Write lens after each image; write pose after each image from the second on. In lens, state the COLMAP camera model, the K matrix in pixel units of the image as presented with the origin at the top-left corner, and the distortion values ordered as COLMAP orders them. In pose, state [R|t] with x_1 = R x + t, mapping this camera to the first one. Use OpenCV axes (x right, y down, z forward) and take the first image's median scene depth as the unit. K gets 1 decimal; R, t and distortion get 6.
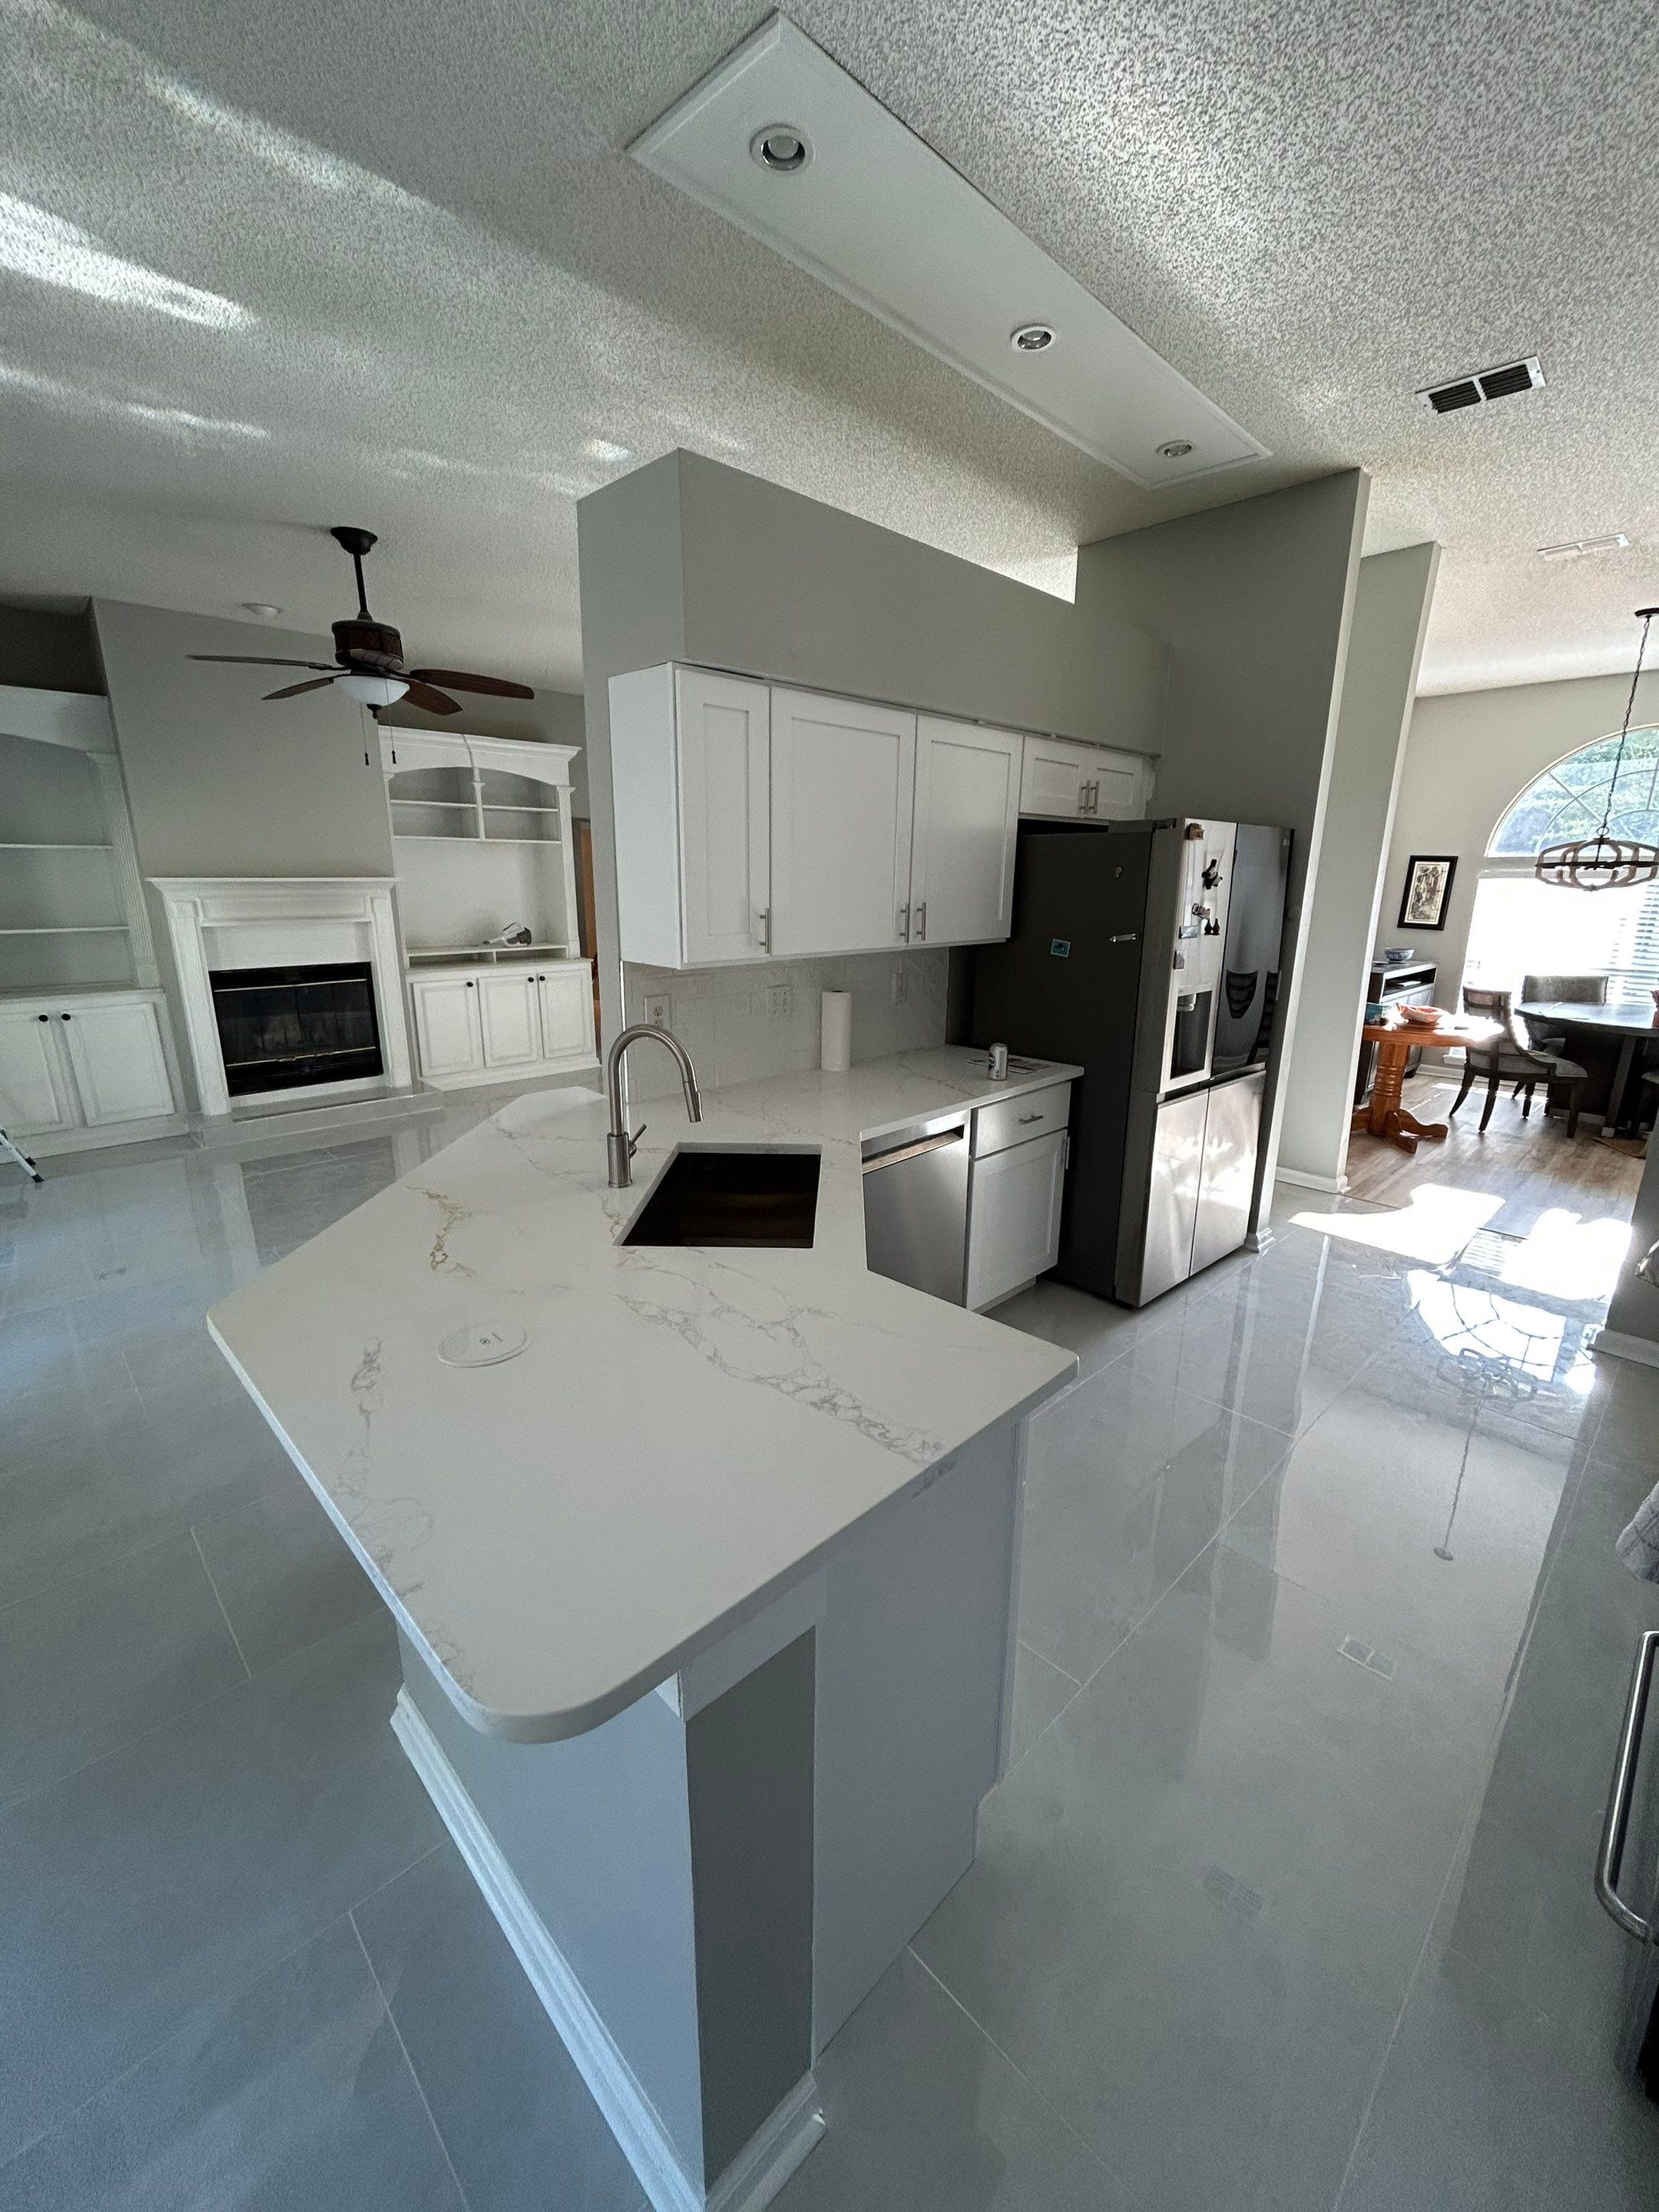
lens RADIAL K [[891.5, 0, 833.2], [0, 891.5, 1105.2], [0, 0, 1]] dist [0.001573, -0.001027]
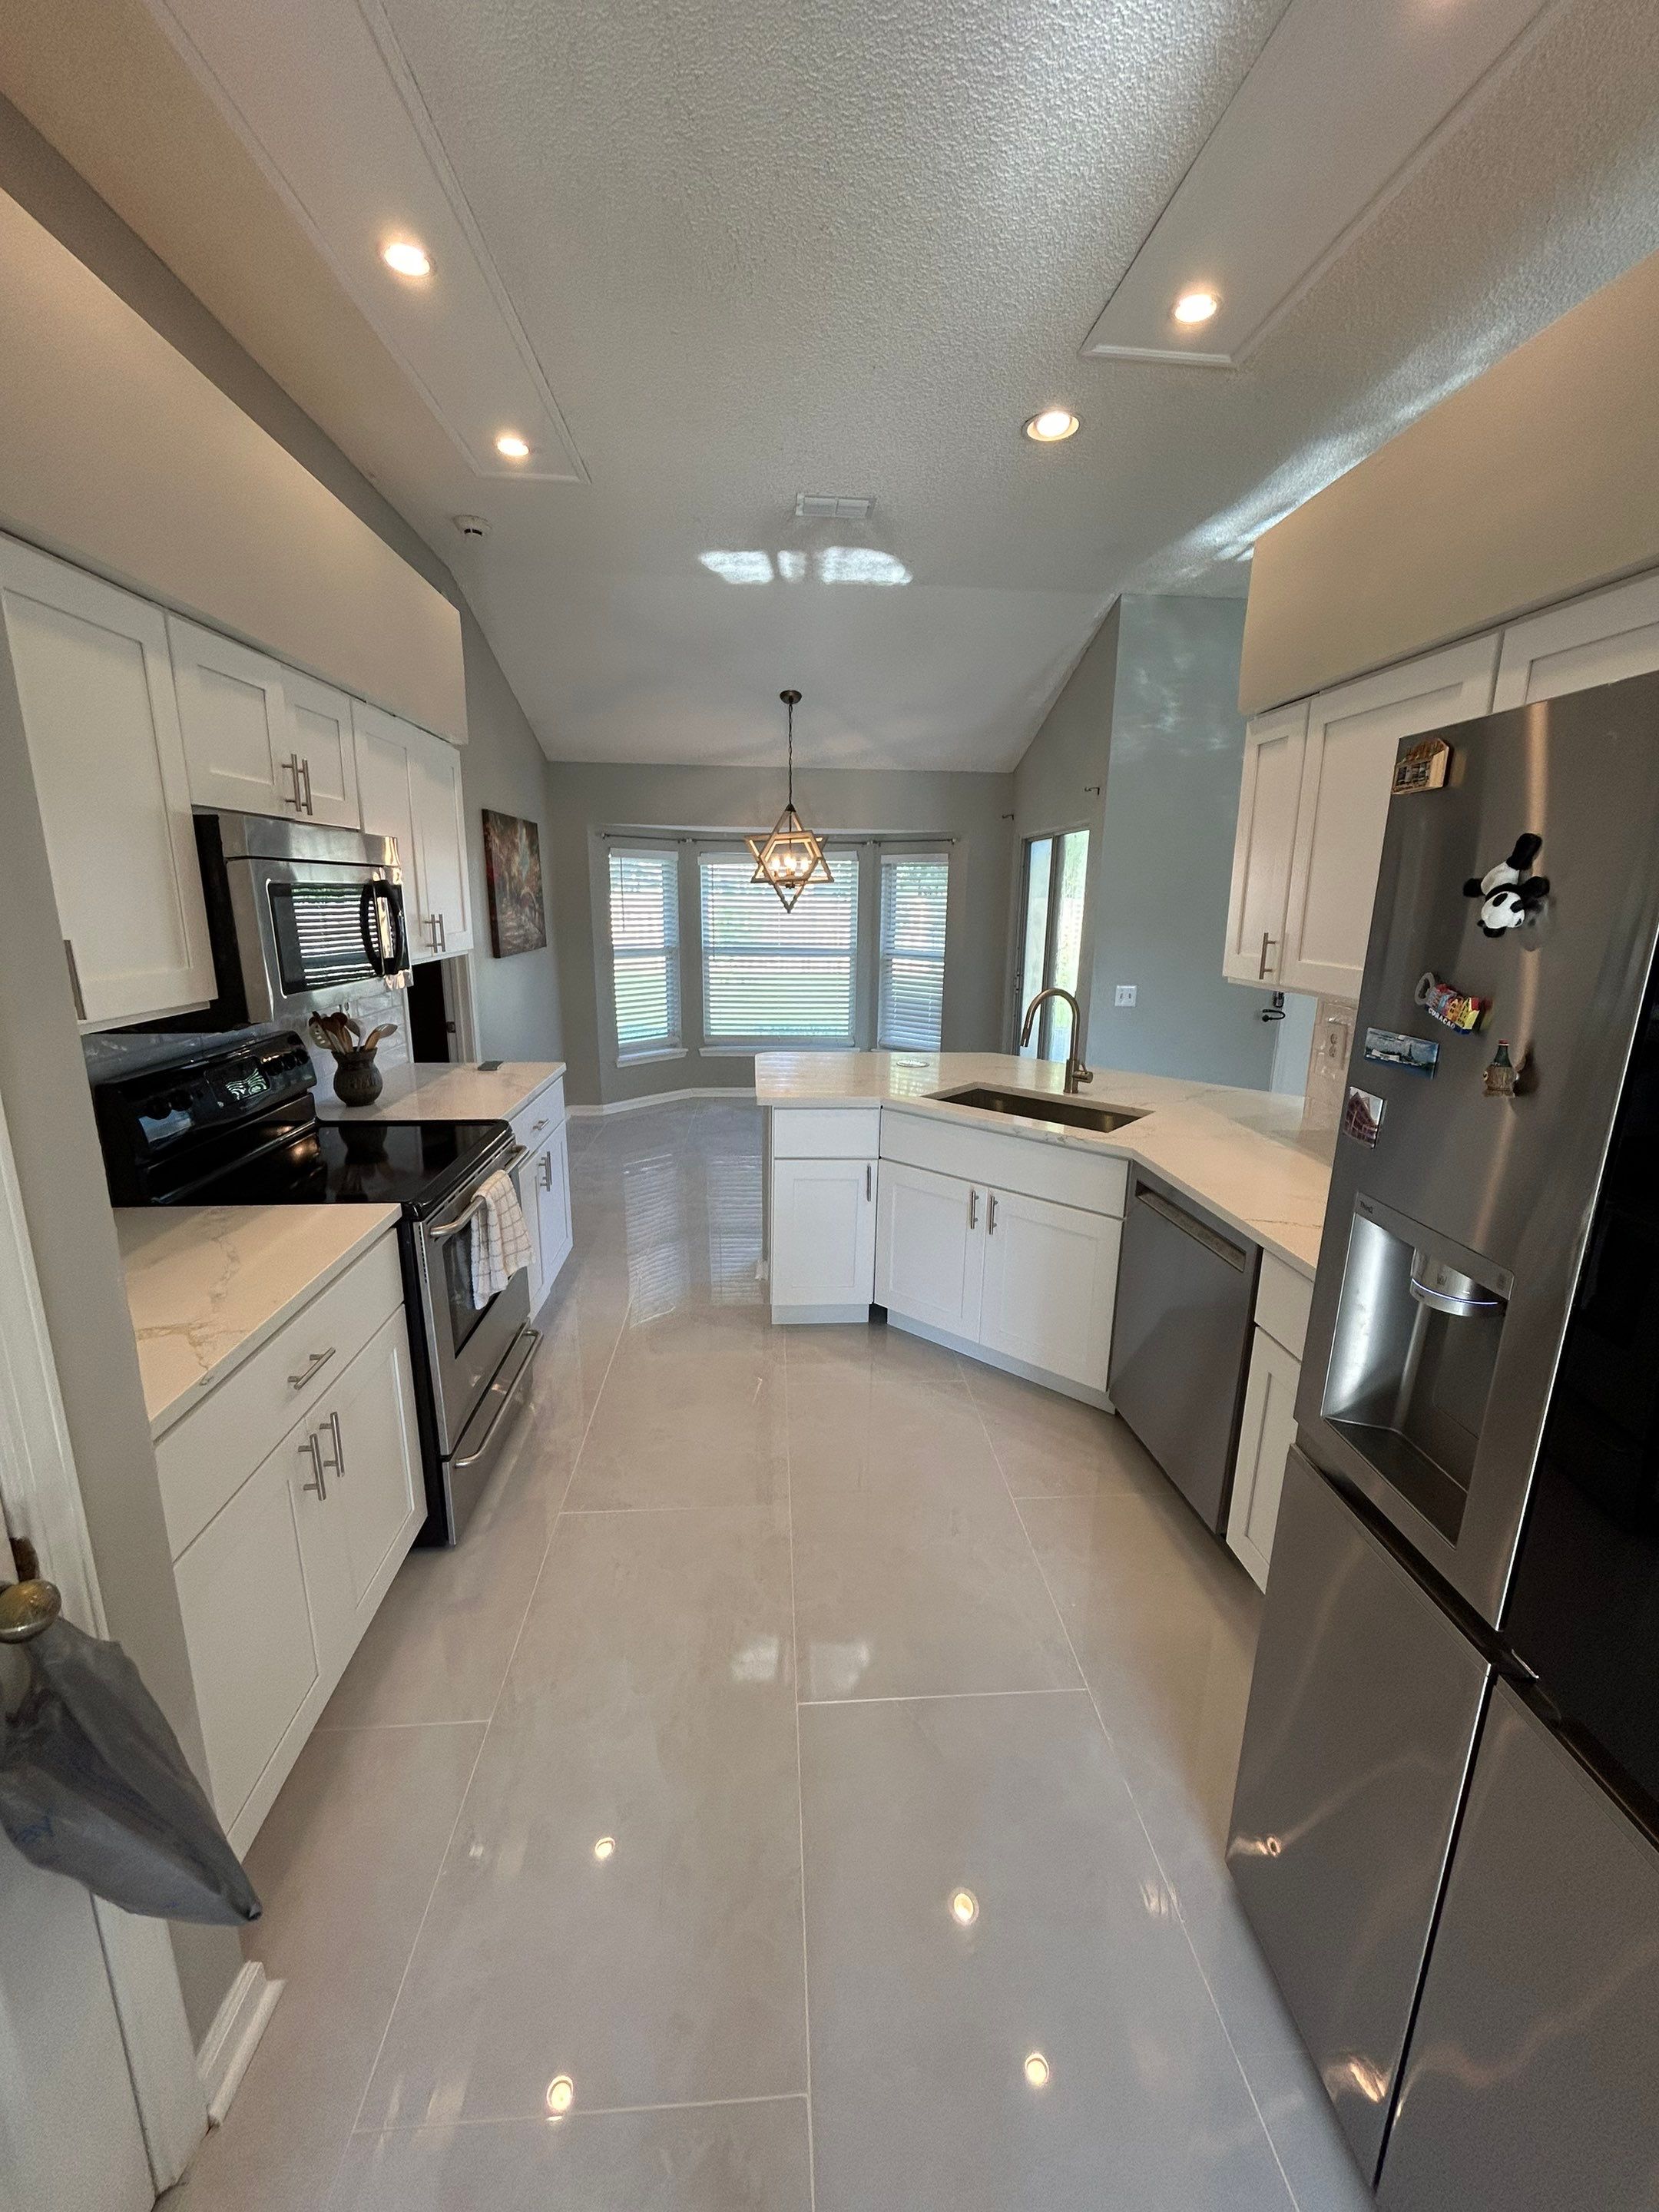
lens RADIAL K [[891.7, 0, 836.4], [0, 891.7, 1106.1], [0, 0, 1]] dist [0.000108, -0.000762]
pose [[-0.641700, 0.161394, -0.749782, 0.637481], [-0.209324, 0.903637, 0.373662, -0.205213], [0.737838, 0.396726, -0.546080, 0.818881]]
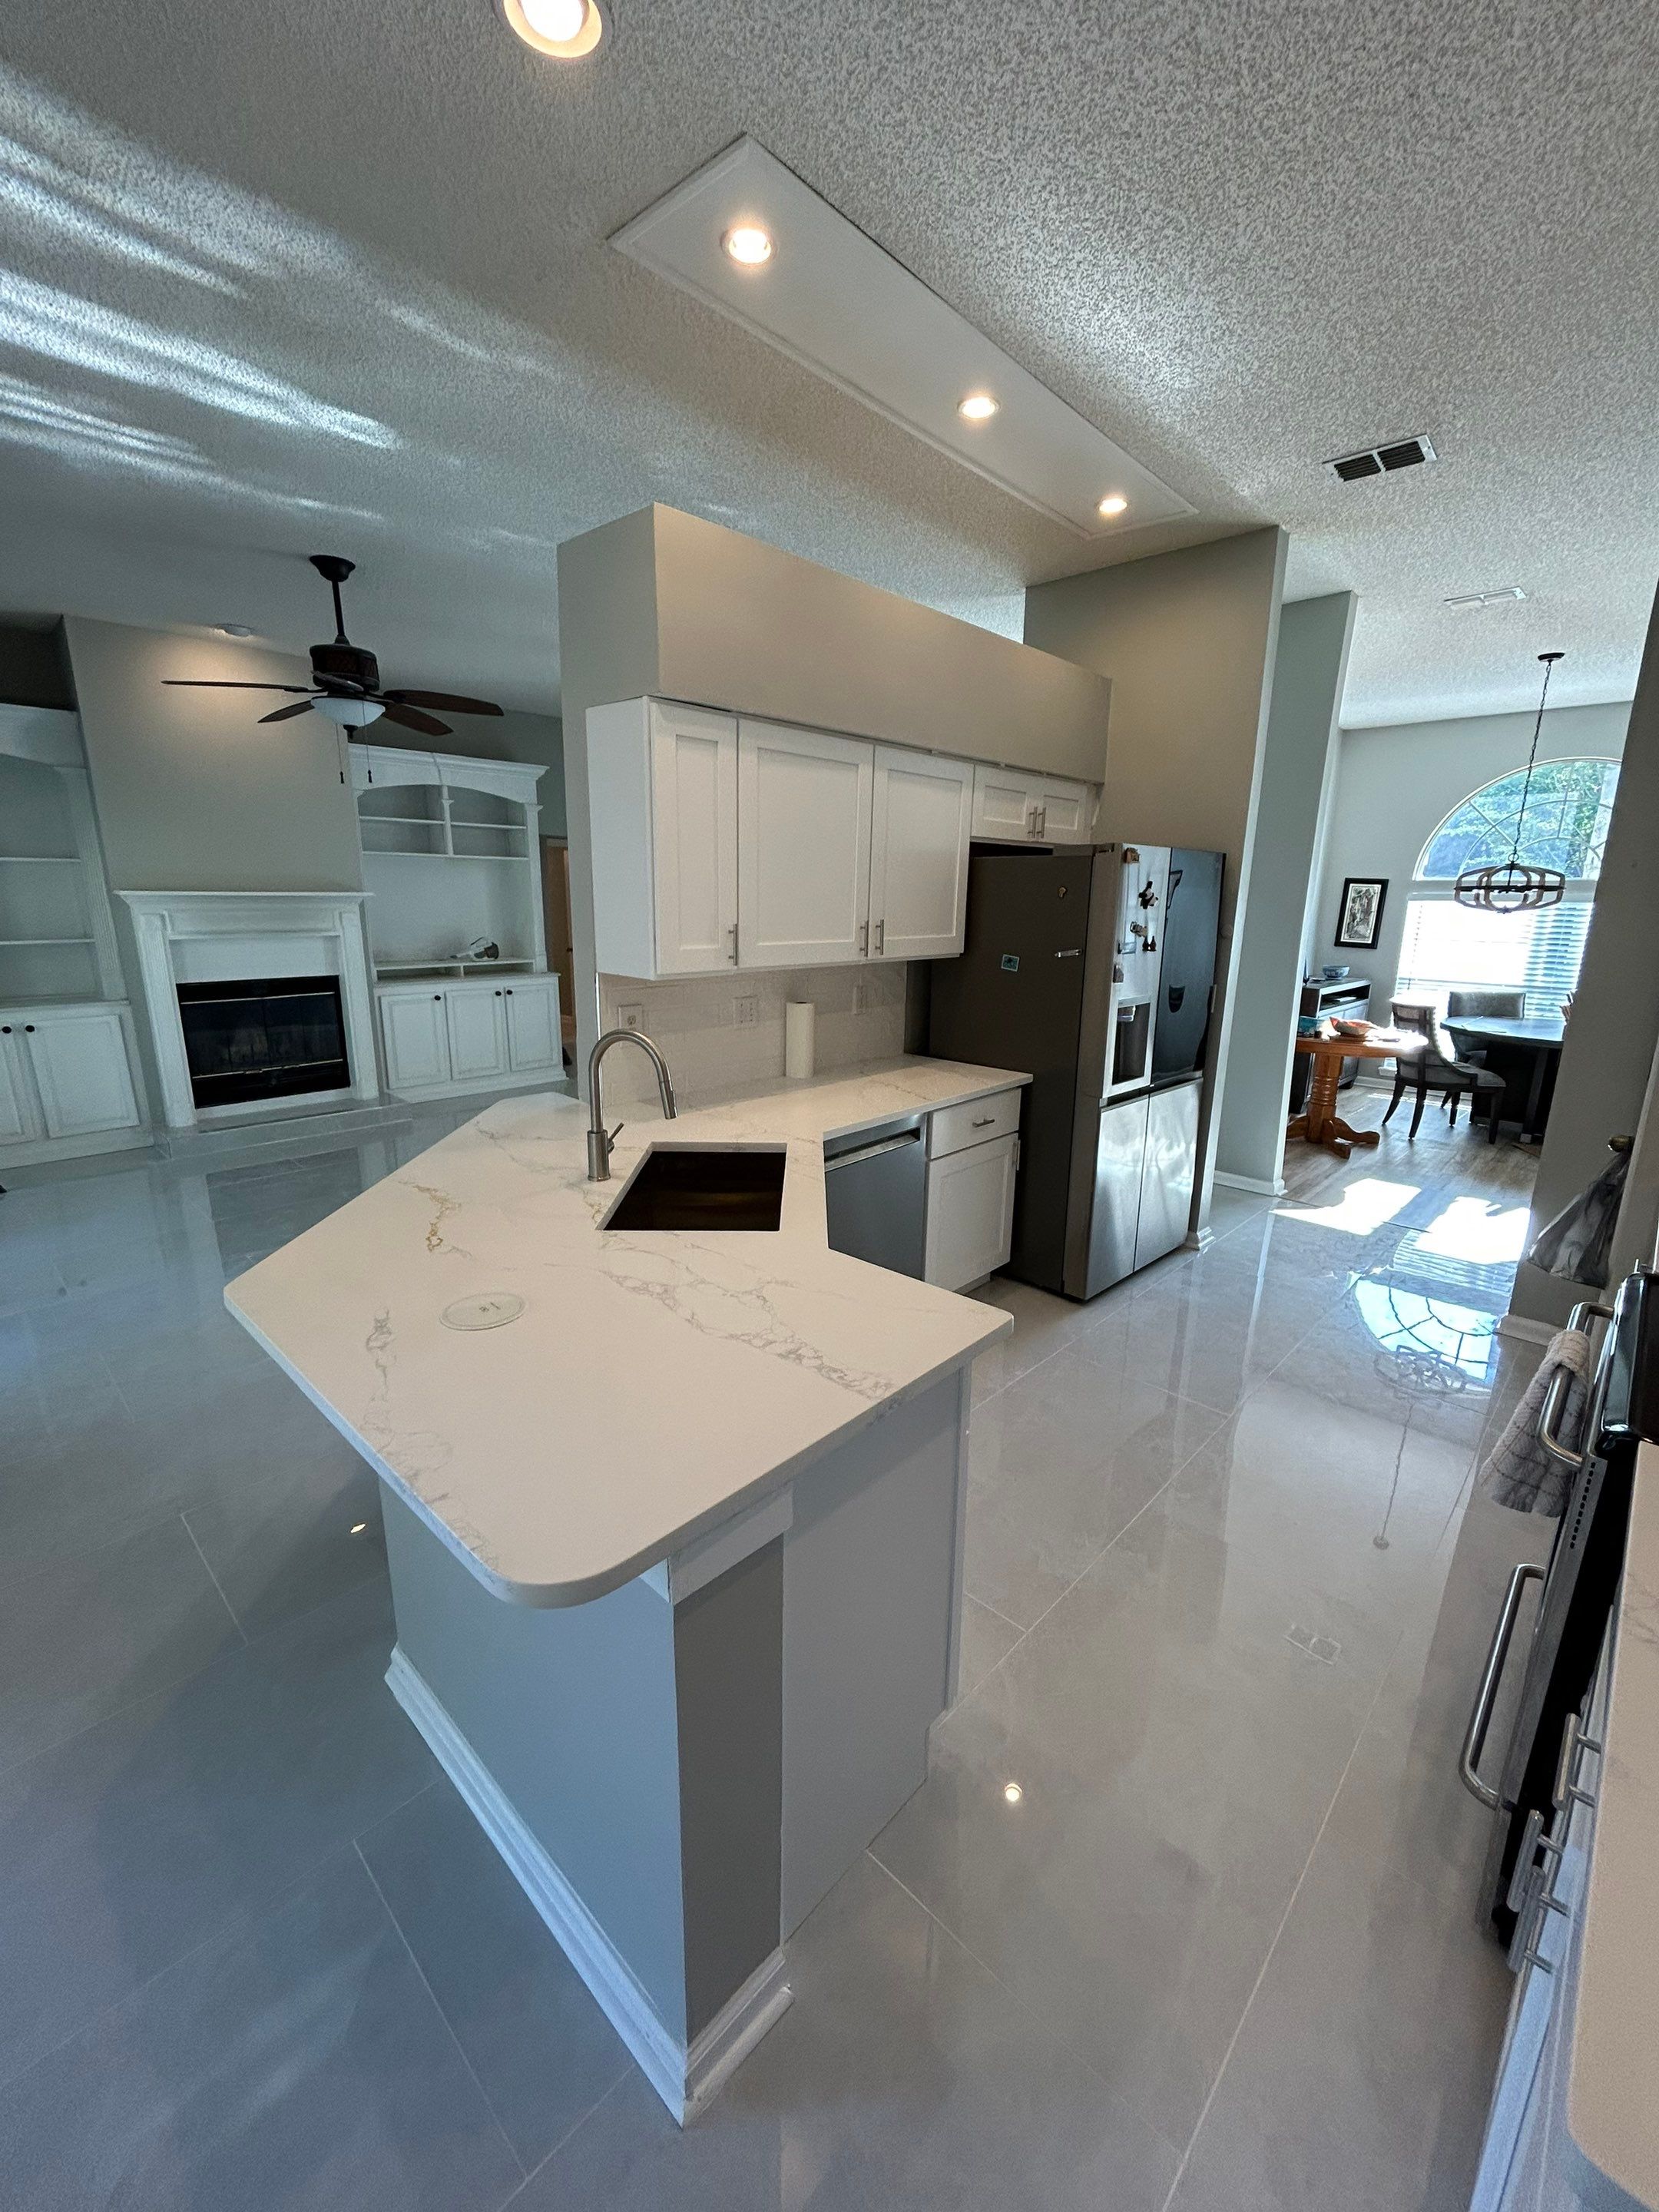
lens RADIAL K [[891.5, 0, 833.2], [0, 891.5, 1105.2], [0, 0, 1]] dist [0.001573, -0.001027]
pose [[0.999184, -0.002541, 0.040304, -0.000069], [0.003287, 0.999824, -0.018465, 0.011192], [-0.040250, 0.018583, 0.999017, -0.046098]]
